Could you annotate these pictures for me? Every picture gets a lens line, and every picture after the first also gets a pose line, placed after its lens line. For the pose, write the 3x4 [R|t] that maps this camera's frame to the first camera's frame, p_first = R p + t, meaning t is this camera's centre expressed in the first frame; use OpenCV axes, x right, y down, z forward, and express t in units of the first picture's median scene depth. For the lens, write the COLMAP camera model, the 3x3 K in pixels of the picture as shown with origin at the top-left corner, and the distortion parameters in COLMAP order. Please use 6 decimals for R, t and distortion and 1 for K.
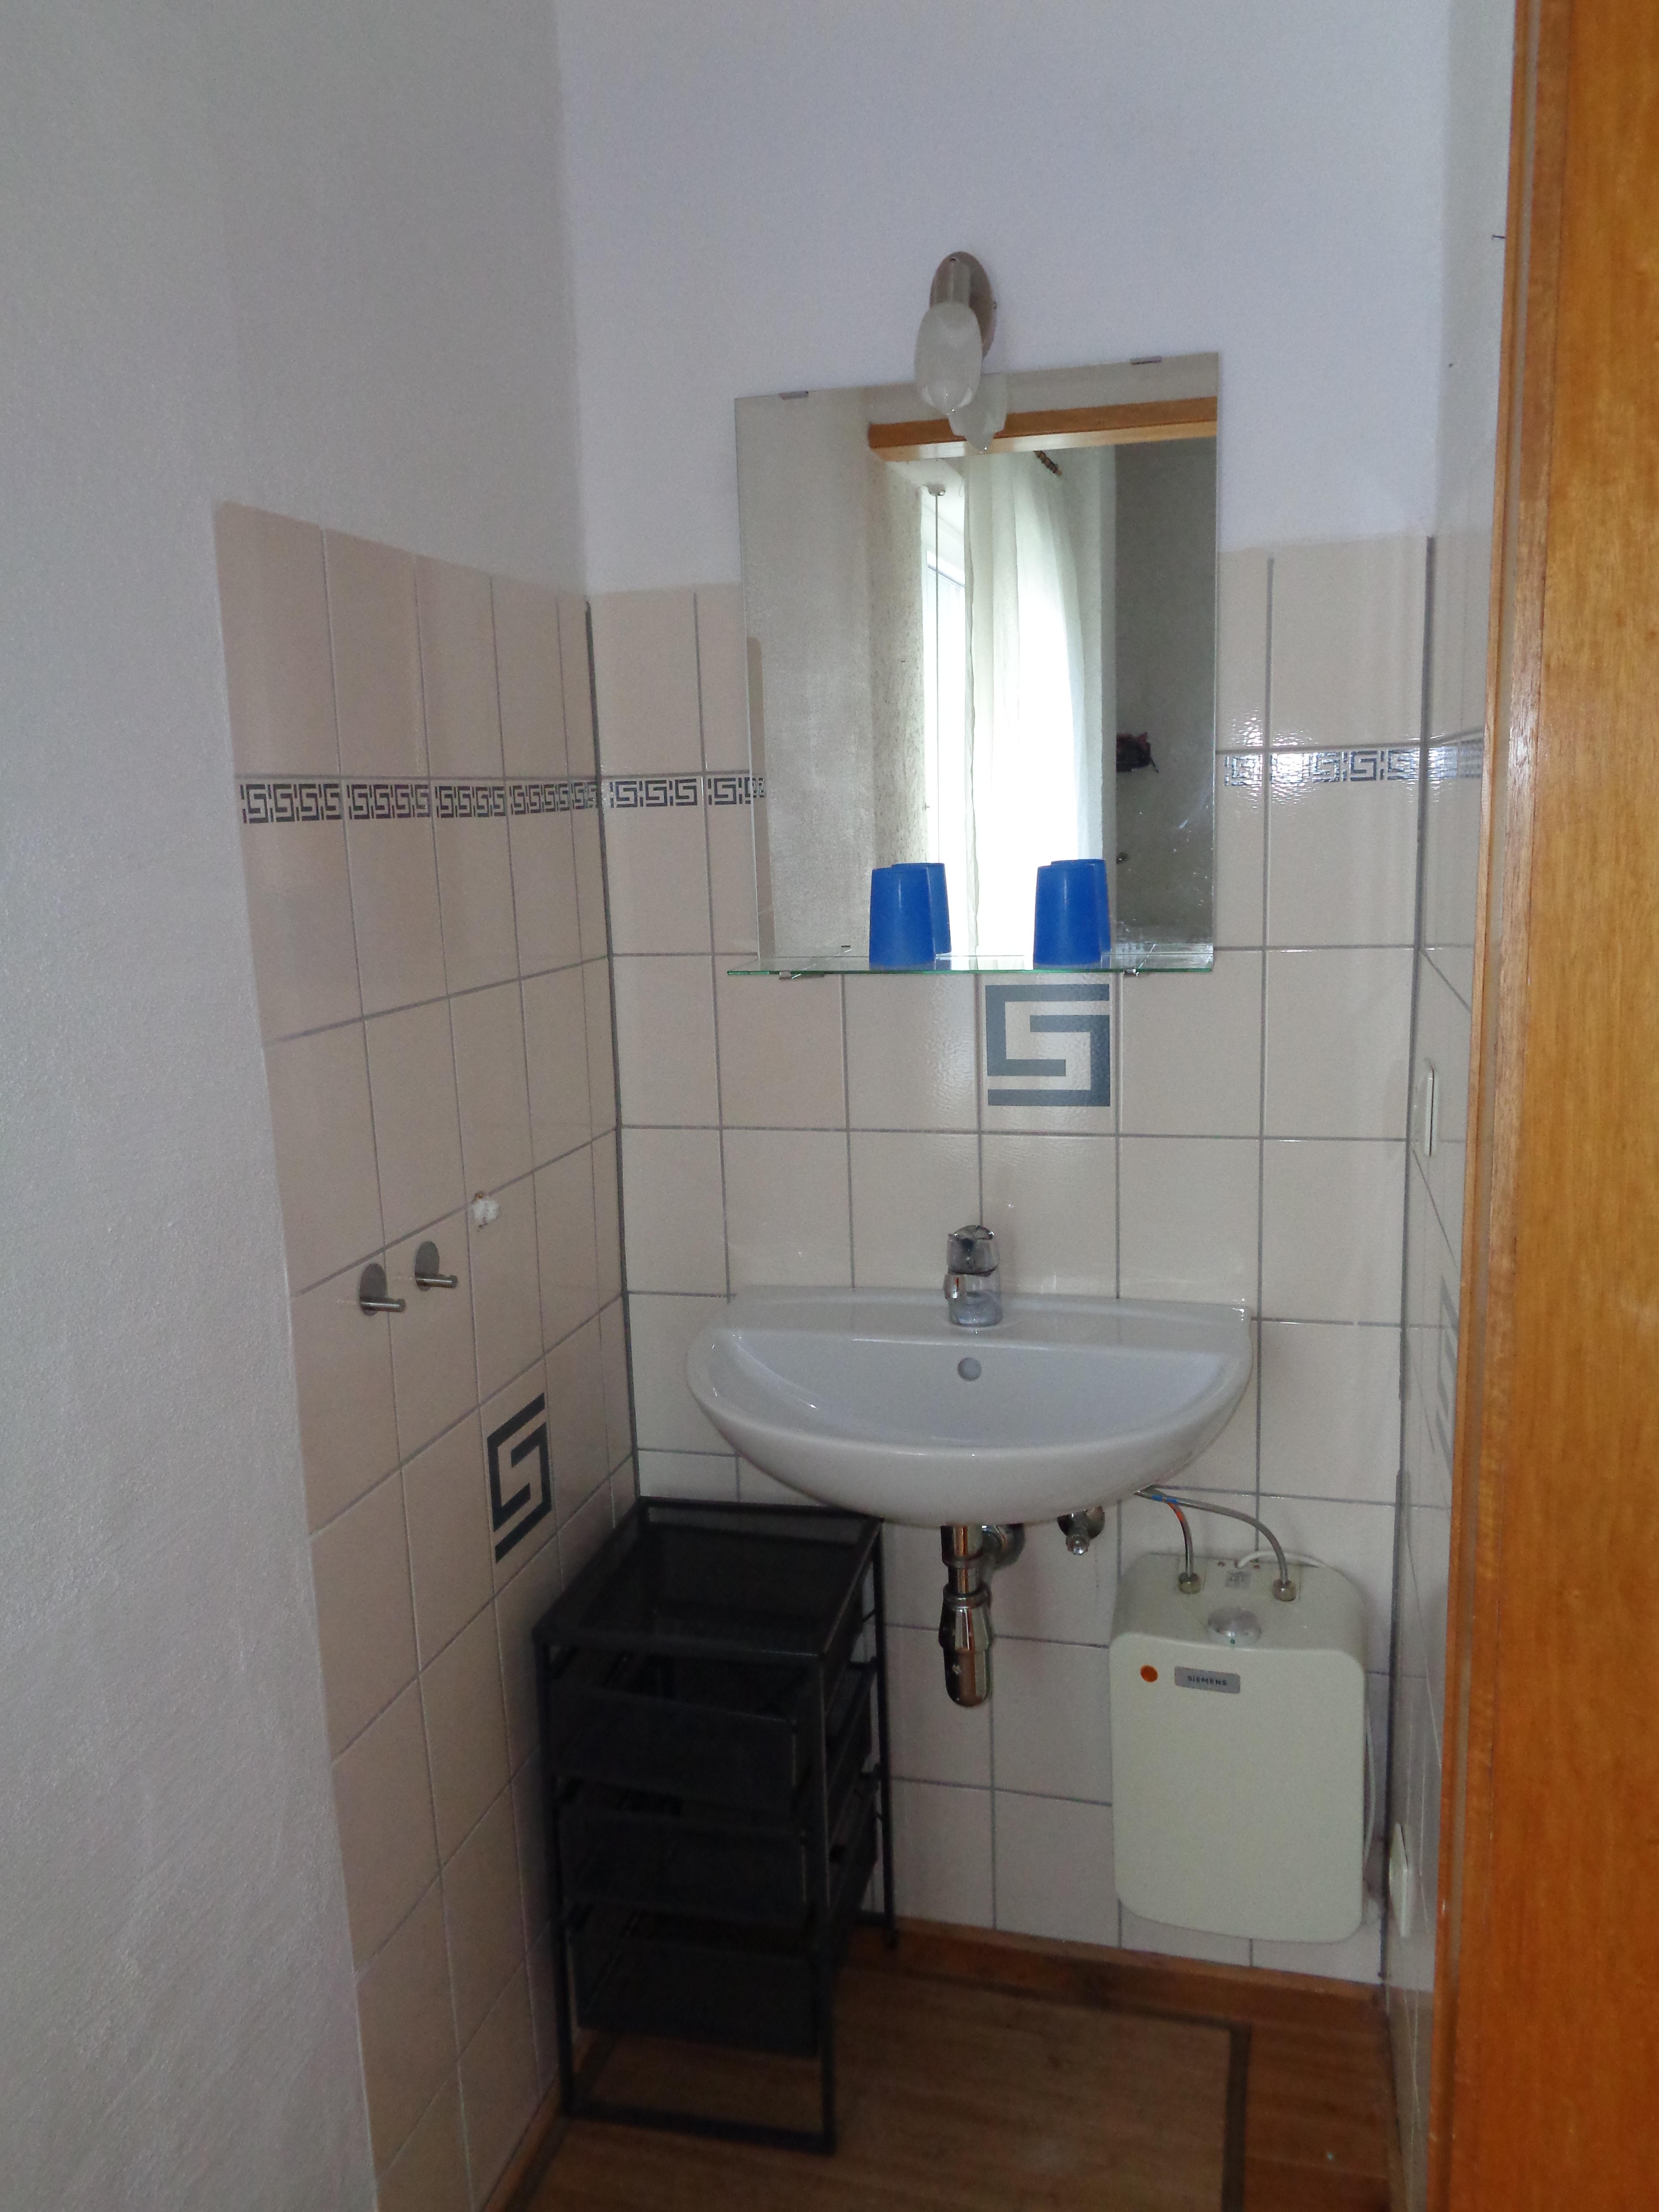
lens RADIAL K [[1638.6, 0, 831.0], [0, 1638.6, 1108.2], [0, 0, 1]] dist [0.011575, 0.000394]
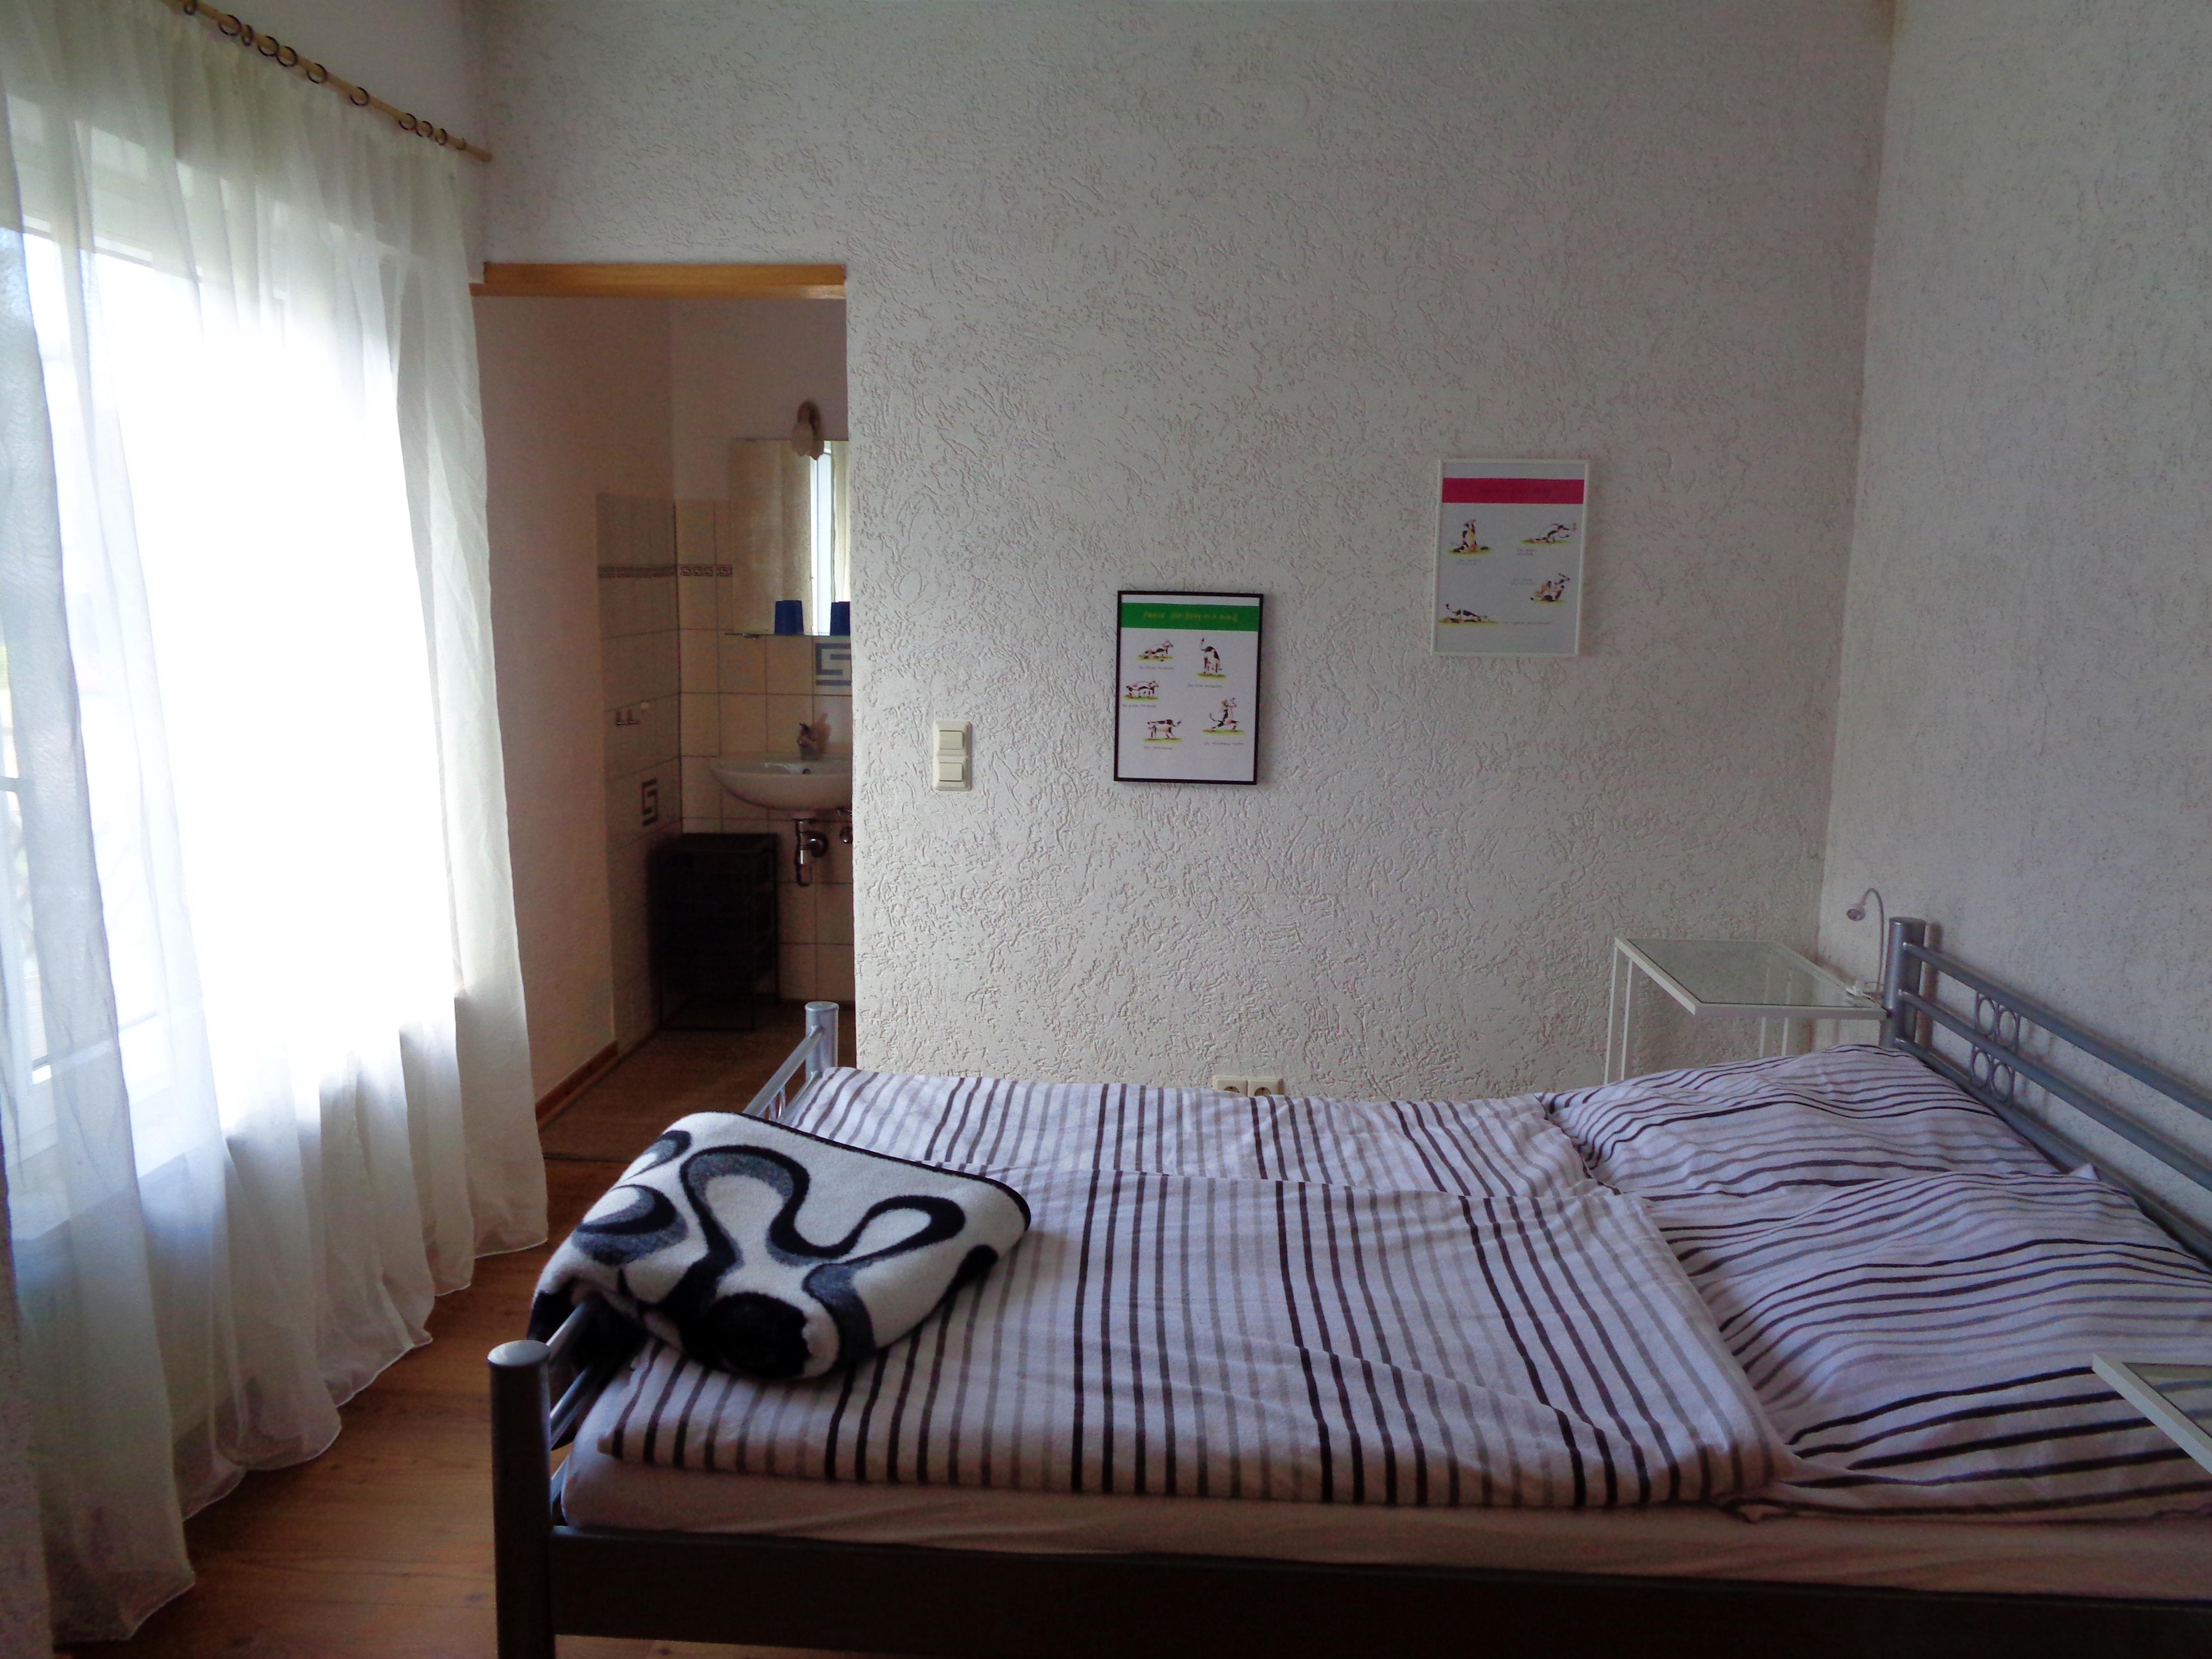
lens RADIAL K [[1638.6, 0, 1112.1], [0, 1638.6, 831.4], [0, 0, 1]] dist [0.011575, 0.000394]
pose [[0.974835, 0.014780, 0.222437, -0.034282], [-0.008219, 0.999504, -0.030393, 0.341137], [-0.222776, 0.027800, 0.974473, -1.931314]]
